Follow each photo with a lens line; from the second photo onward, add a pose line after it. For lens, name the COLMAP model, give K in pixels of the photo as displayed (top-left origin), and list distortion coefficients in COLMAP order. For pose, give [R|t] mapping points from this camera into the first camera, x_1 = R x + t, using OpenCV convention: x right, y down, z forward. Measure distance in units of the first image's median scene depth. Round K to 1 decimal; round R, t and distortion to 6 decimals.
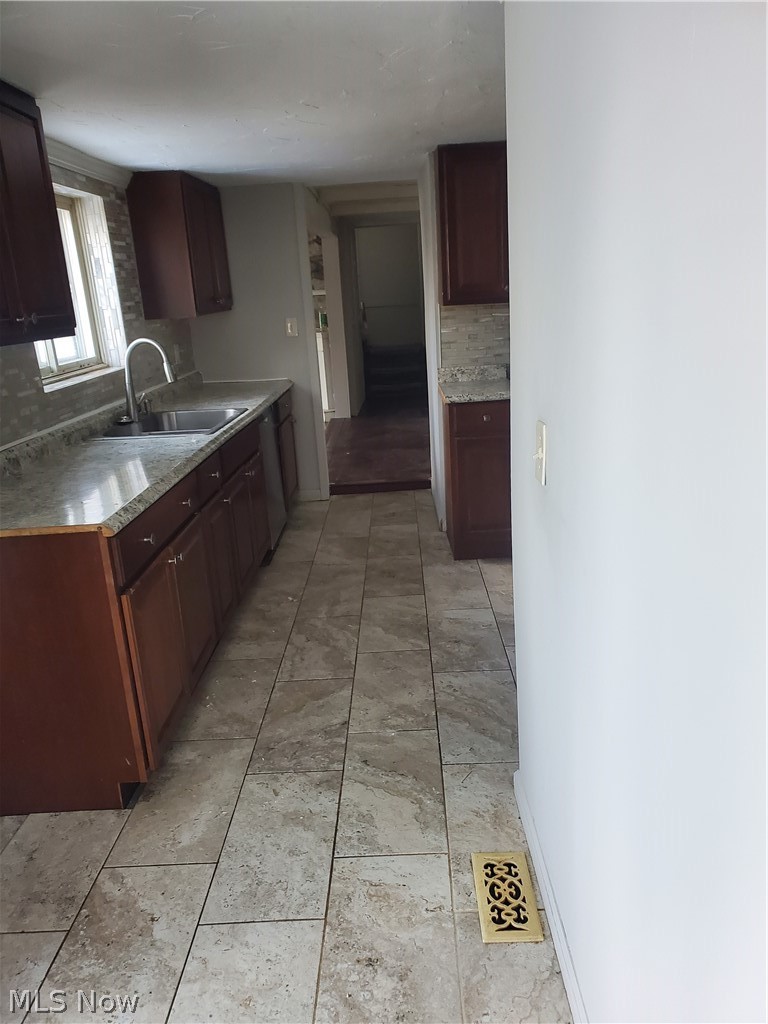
lens RADIAL K [[799.6, 0, 385.6], [0, 799.6, 510.8], [0, 0, 1]] dist [0.010290, 0.006094]
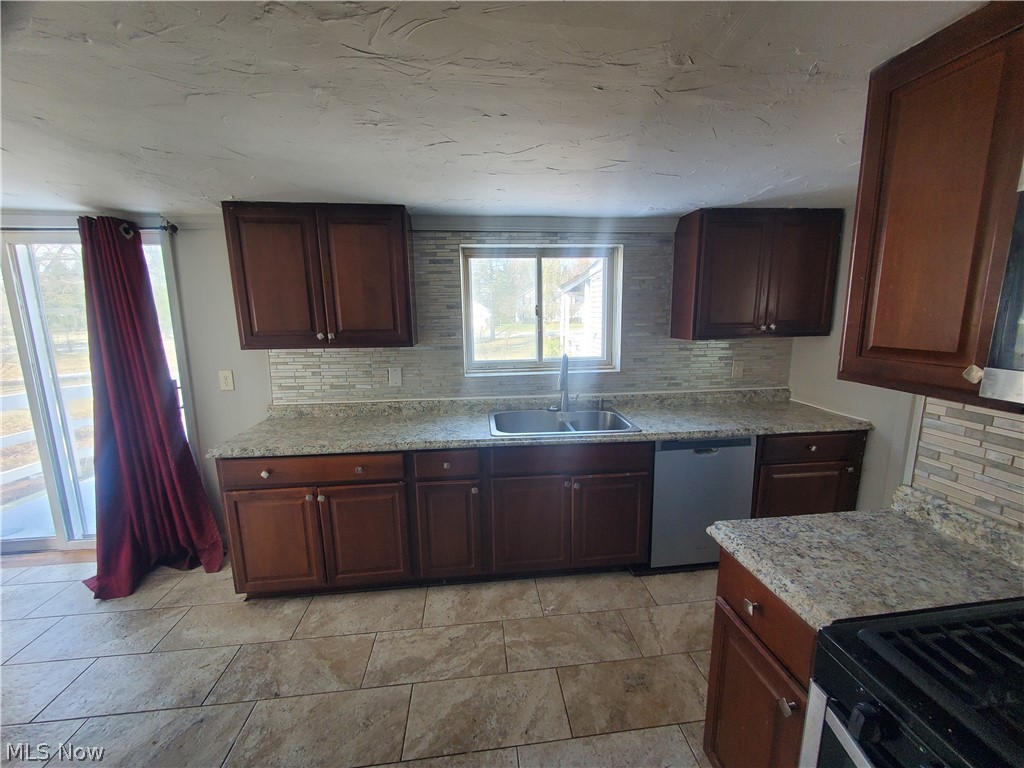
lens RADIAL K [[399.3, 0, 514.9], [0, 399.3, 384.2], [0, 0, 1]] dist [-0.003663, -0.000356]
pose [[0.125496, 0.226356, -0.965926, 0.405817], [-0.257398, 0.947712, 0.188646, -0.329793], [0.958121, 0.224954, 0.177198, 1.001699]]
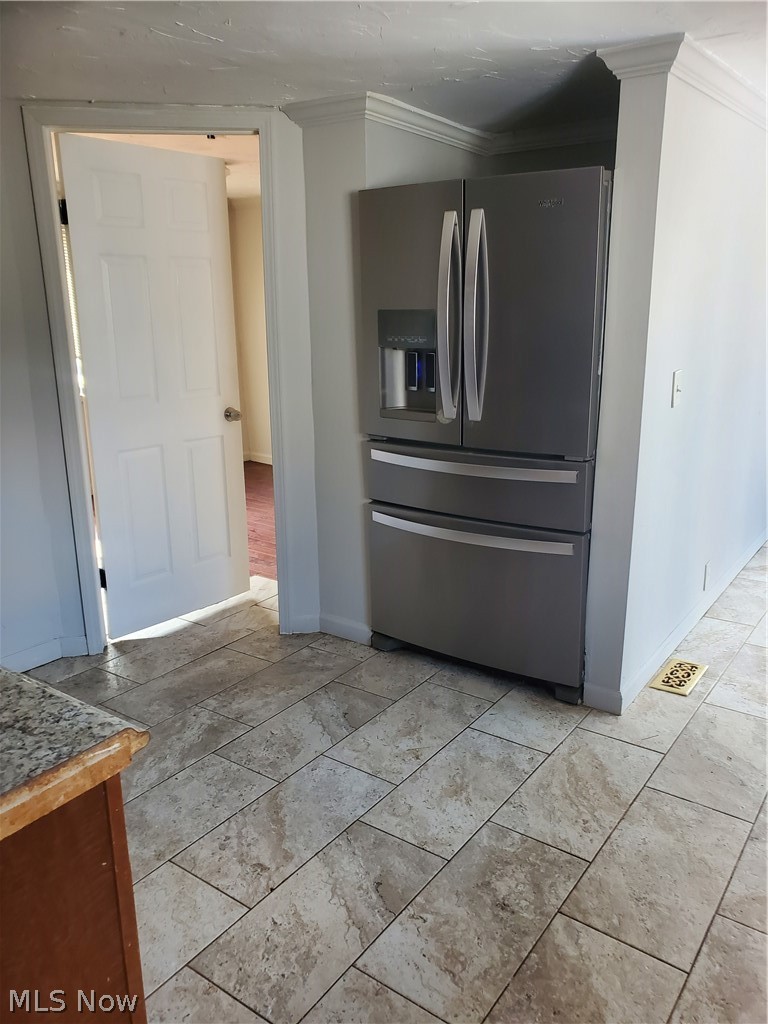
lens RADIAL K [[799.6, 0, 391.8], [0, 799.6, 508.9], [0, 0, 1]] dist [0.010290, 0.006094]
pose [[-0.817057, -0.074347, 0.571743, -0.164462], [0.215582, 0.880325, 0.422555, -0.372148], [-0.534735, 0.468509, -0.703248, 1.405508]]
